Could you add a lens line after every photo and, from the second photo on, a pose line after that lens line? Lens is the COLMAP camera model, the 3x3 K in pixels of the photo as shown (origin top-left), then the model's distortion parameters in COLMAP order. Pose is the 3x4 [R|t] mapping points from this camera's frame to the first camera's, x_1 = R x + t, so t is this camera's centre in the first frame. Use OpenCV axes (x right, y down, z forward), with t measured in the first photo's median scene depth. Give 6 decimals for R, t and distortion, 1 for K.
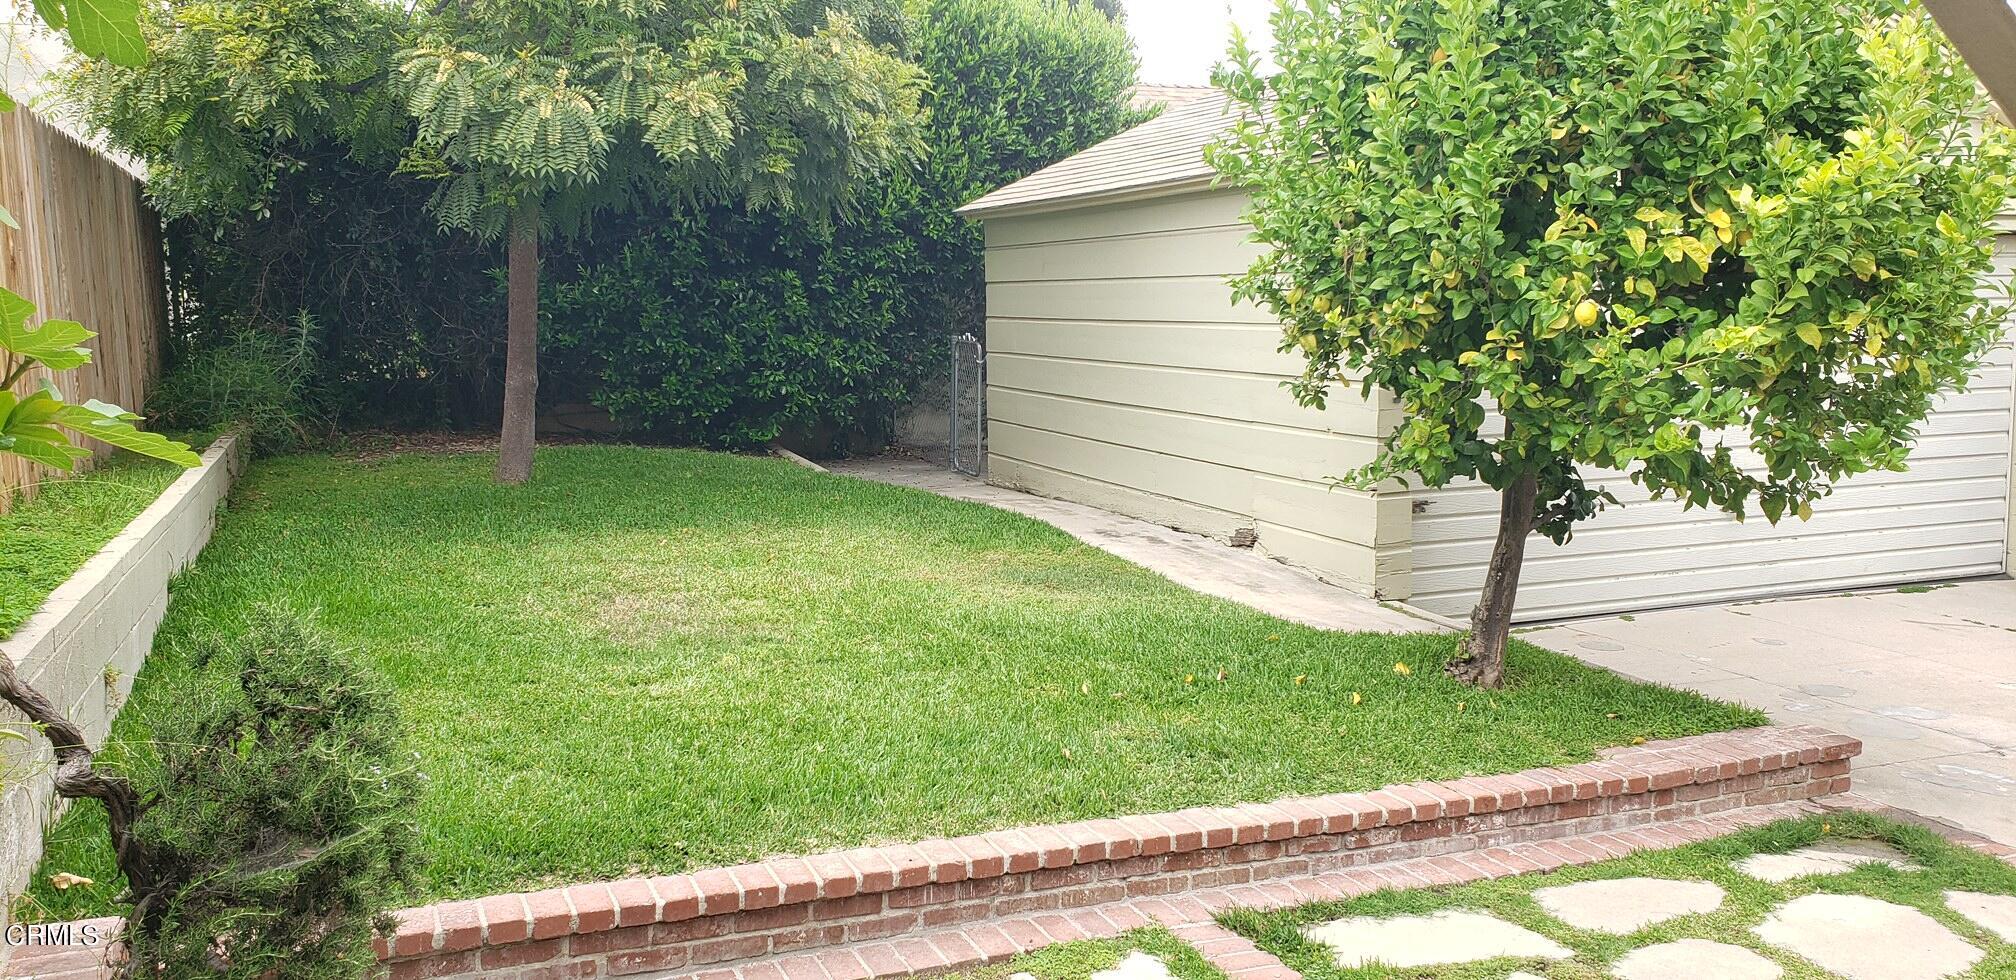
lens RADIAL K [[1556.7, 0, 1012.3], [0, 1556.7, 491.8], [0, 0, 1]] dist [0.040294, 0.001107]
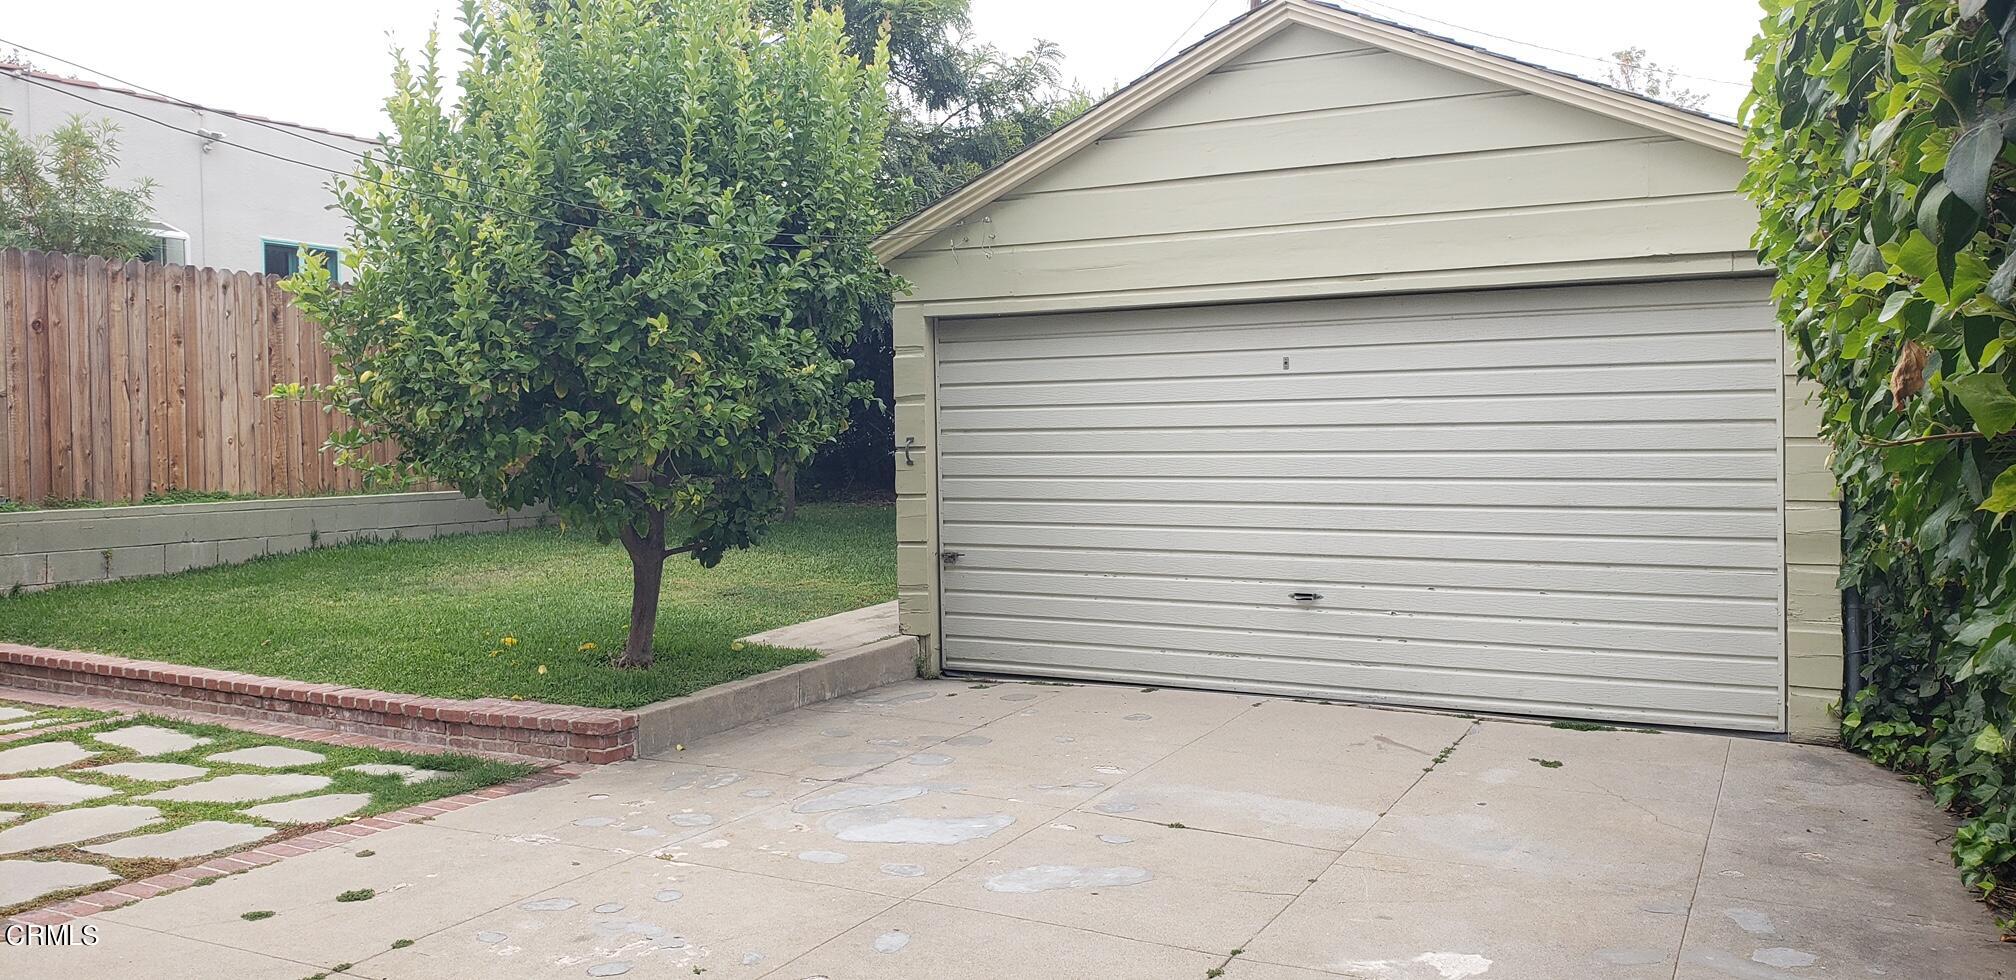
lens RADIAL K [[1556.7, 0, 1011.3], [0, 1556.7, 484.0], [0, 0, 1]] dist [0.040294, 0.001107]
pose [[0.645698, 0.029744, -0.763013, 1.855080], [-0.091513, 0.995053, -0.038653, -0.006429], [0.758089, 0.094784, 0.645226, 0.505379]]
